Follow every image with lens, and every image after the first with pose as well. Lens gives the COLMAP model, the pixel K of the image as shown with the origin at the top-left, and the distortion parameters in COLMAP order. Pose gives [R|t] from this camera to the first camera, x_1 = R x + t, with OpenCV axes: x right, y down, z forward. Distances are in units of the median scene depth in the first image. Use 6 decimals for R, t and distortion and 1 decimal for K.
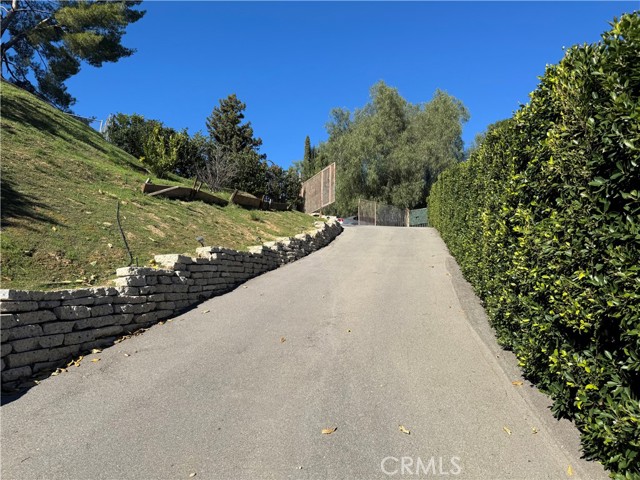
lens RADIAL K [[449.8, 0, 314.6], [0, 449.8, 245.1], [0, 0, 1]] dist [0.055408, -0.063928]
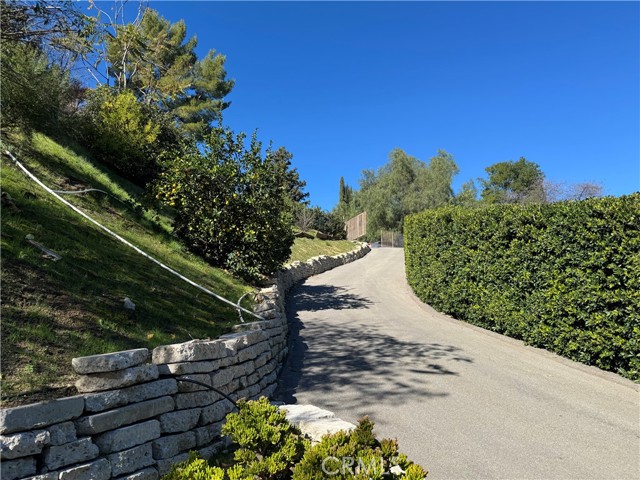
lens RADIAL K [[449.8, 0, 321.3], [0, 449.8, 247.3], [0, 0, 1]] dist [0.055408, -0.063928]
pose [[0.998514, -0.017701, -0.051540, -0.027109], [0.015107, 0.998621, -0.050280, 0.028253], [0.052359, 0.049426, 0.997404, -0.525325]]
